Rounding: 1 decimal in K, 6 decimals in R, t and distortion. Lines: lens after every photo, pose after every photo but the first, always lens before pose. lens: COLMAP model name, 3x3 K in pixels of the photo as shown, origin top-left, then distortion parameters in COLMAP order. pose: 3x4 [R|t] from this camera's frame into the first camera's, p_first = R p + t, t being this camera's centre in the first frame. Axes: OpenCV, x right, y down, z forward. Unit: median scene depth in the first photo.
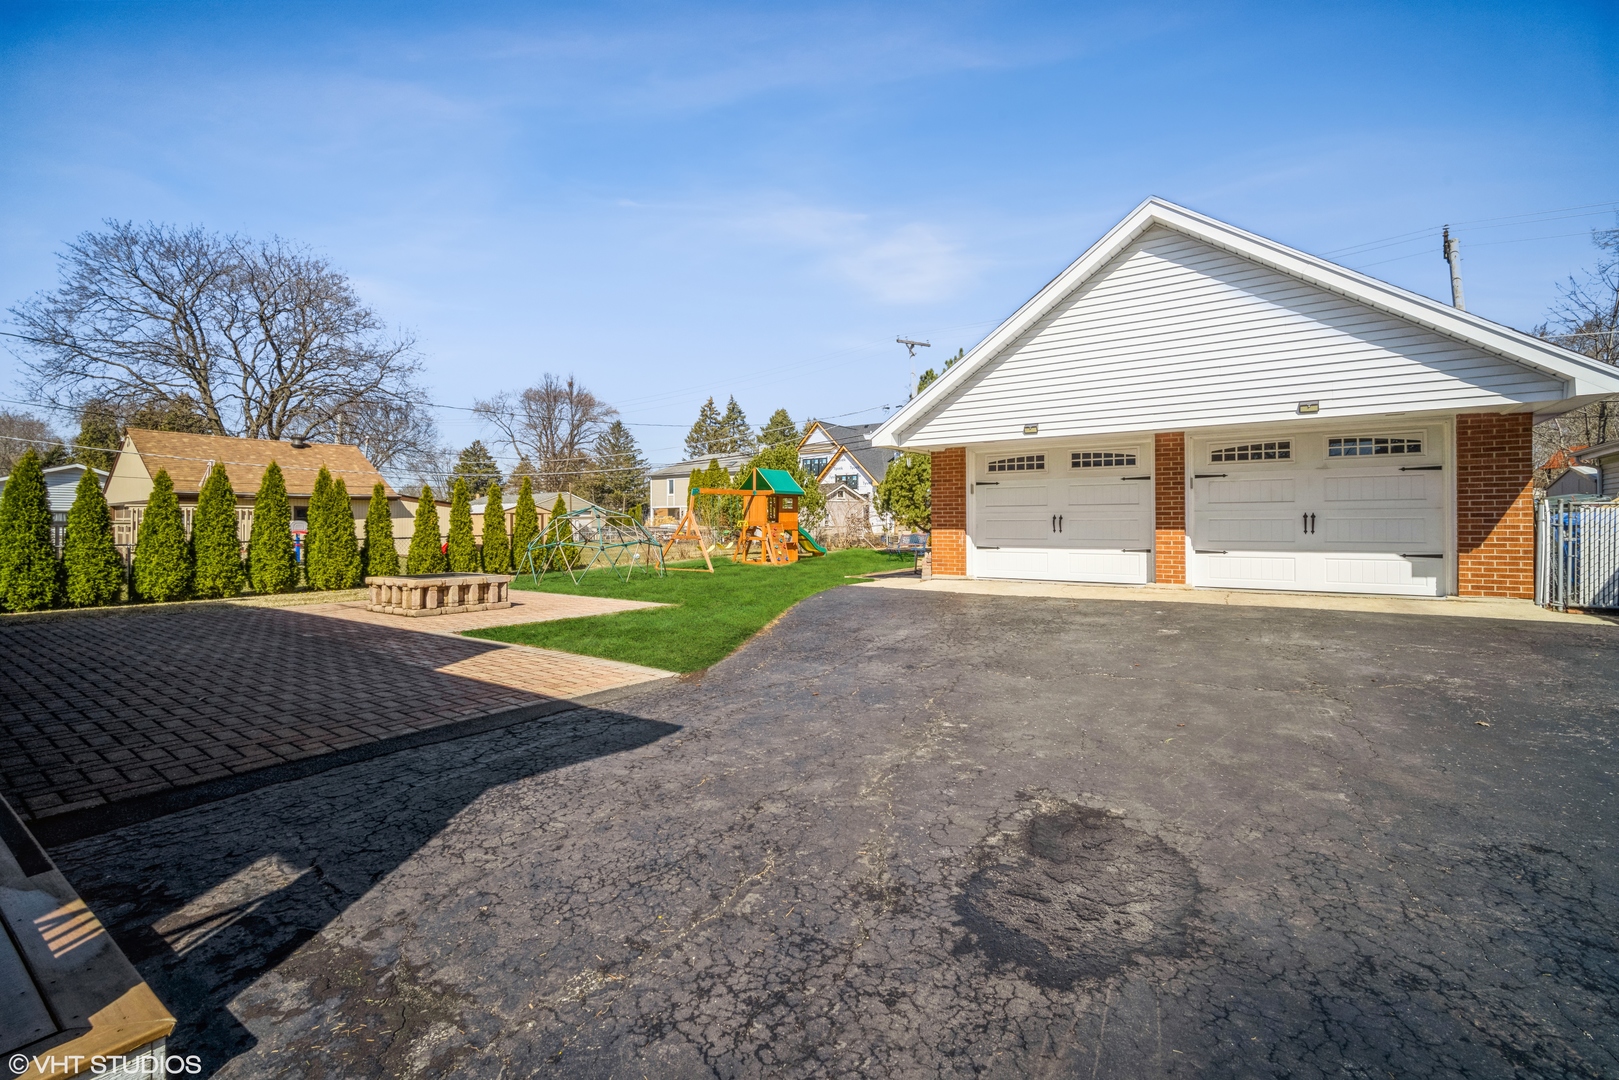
lens RADIAL K [[701.5, 0, 824.0], [0, 701.5, 531.7], [0, 0, 1]] dist [-0.009478, 0.000232]
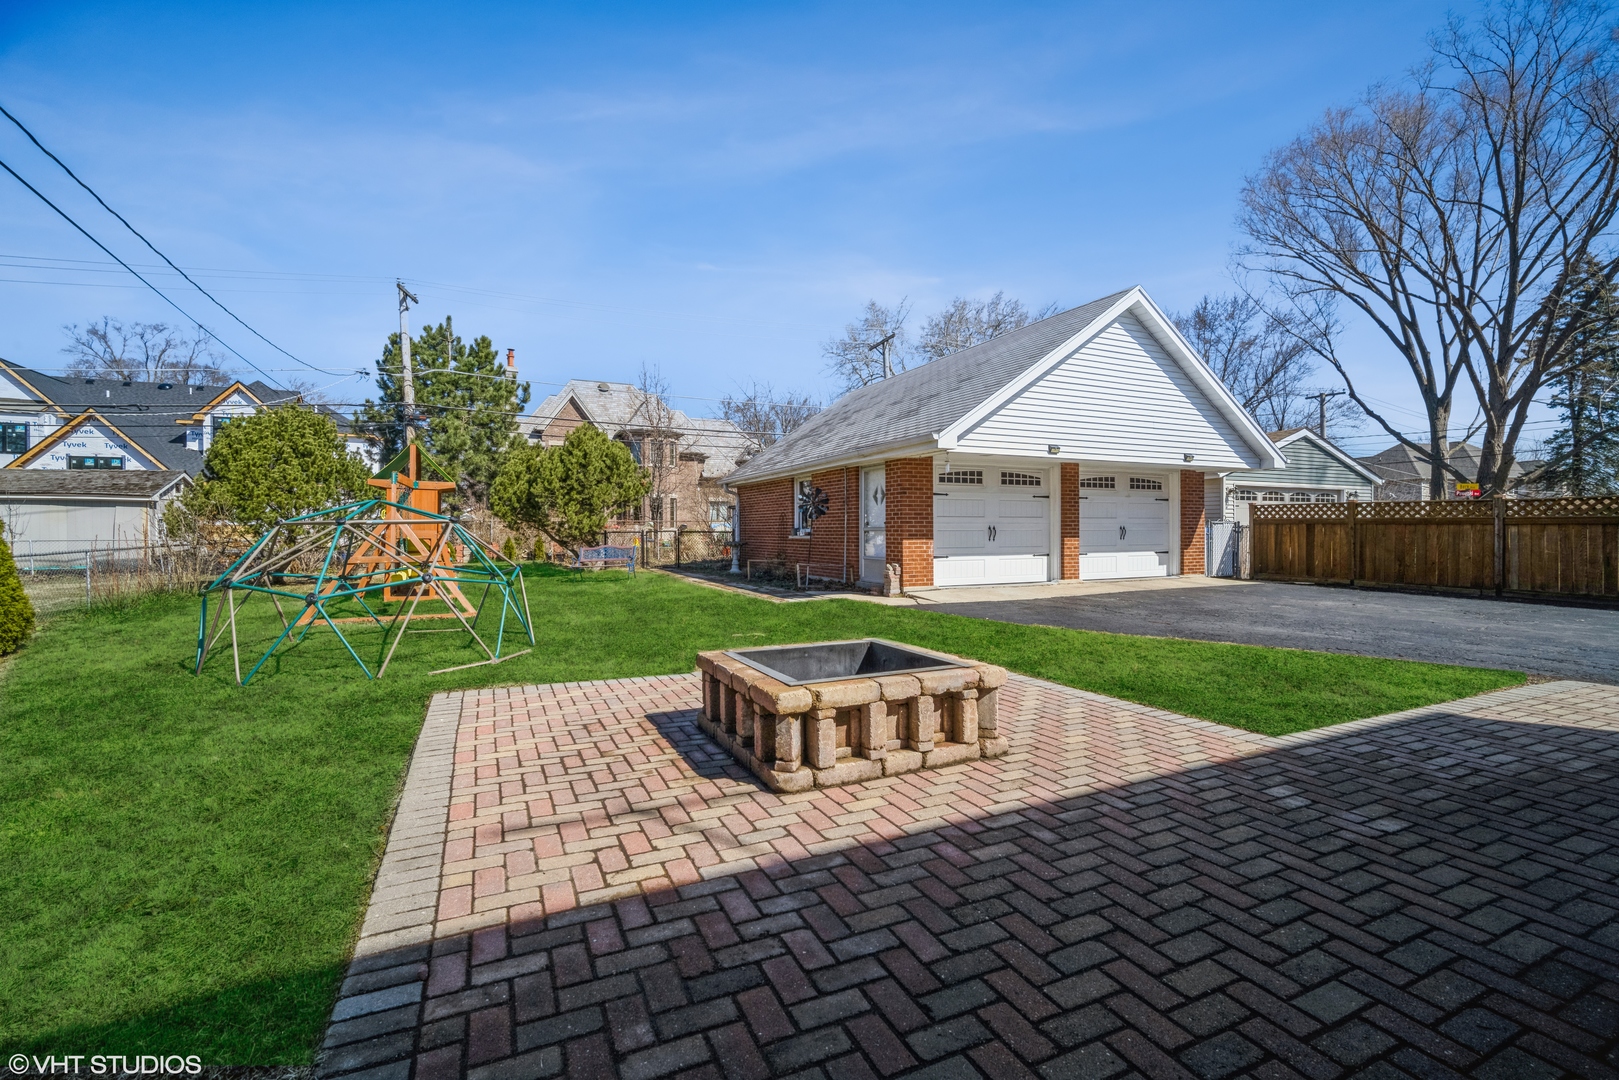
lens RADIAL K [[701.5, 0, 810.4], [0, 701.5, 538.6], [0, 0, 1]] dist [-0.009478, 0.000232]
pose [[0.522134, -0.005200, 0.852848, -0.765220], [0.011170, 0.999937, -0.000742, -0.005528], [-0.852791, 0.009914, 0.522159, 0.654295]]
